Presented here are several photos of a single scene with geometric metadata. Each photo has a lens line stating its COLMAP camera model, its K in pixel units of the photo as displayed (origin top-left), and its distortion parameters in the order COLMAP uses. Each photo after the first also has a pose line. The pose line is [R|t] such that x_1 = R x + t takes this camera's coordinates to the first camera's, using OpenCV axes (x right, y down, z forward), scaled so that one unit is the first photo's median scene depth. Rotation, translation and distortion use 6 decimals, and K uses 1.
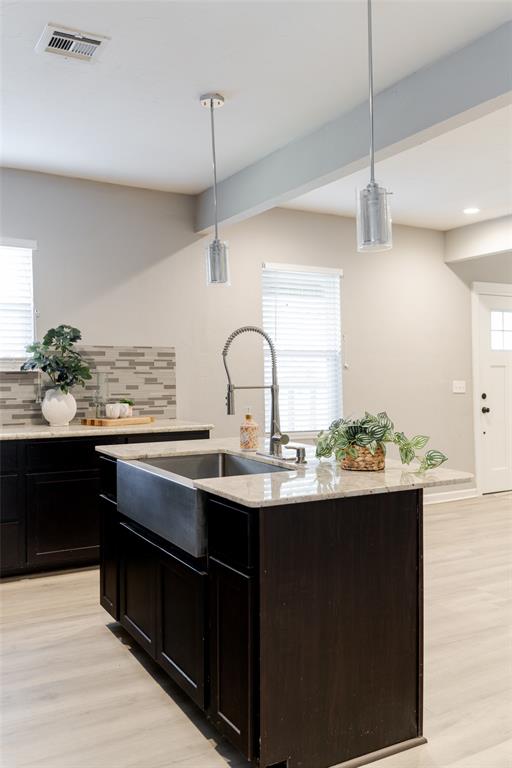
lens RADIAL K [[672.2, 0, 254.3], [0, 672.2, 392.8], [0, 0, 1]] dist [0.013465, 0.000620]
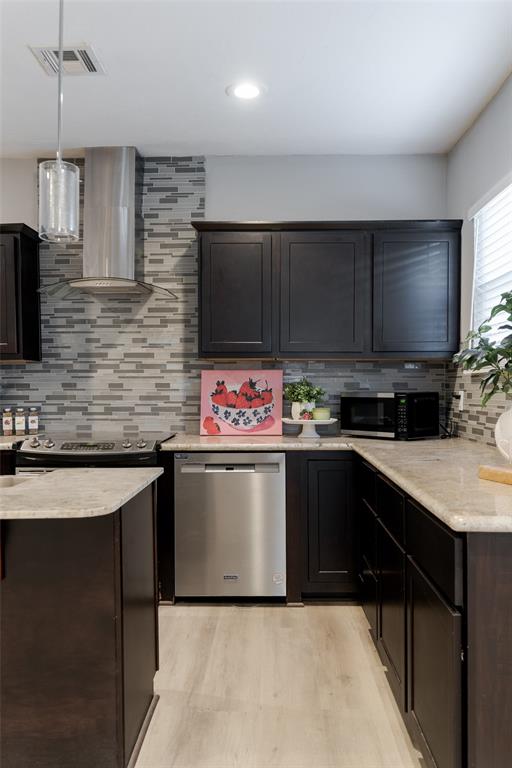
lens RADIAL K [[672.2, 0, 254.3], [0, 672.2, 392.8], [0, 0, 1]] dist [0.013465, 0.000620]
pose [[-0.517545, 0.023368, -0.855337, 0.297404], [-0.010941, 0.999365, 0.033923, -0.030793], [0.855586, 0.026915, -0.516961, 1.122234]]
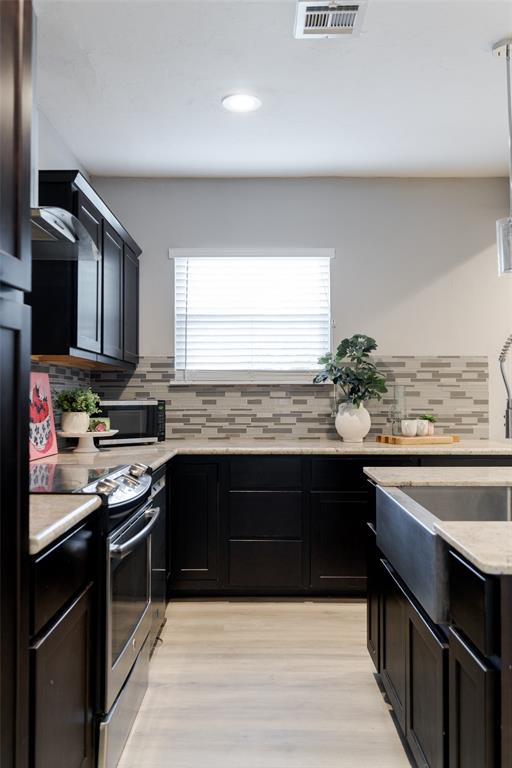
lens RADIAL K [[672.2, 0, 254.3], [0, 672.2, 392.8], [0, 0, 1]] dist [0.013465, 0.000620]
pose [[0.865898, 0.005853, -0.500187, 0.060523], [-0.016954, 0.999700, -0.017653, -0.000510], [0.499934, 0.023766, 0.865737, 0.117430]]
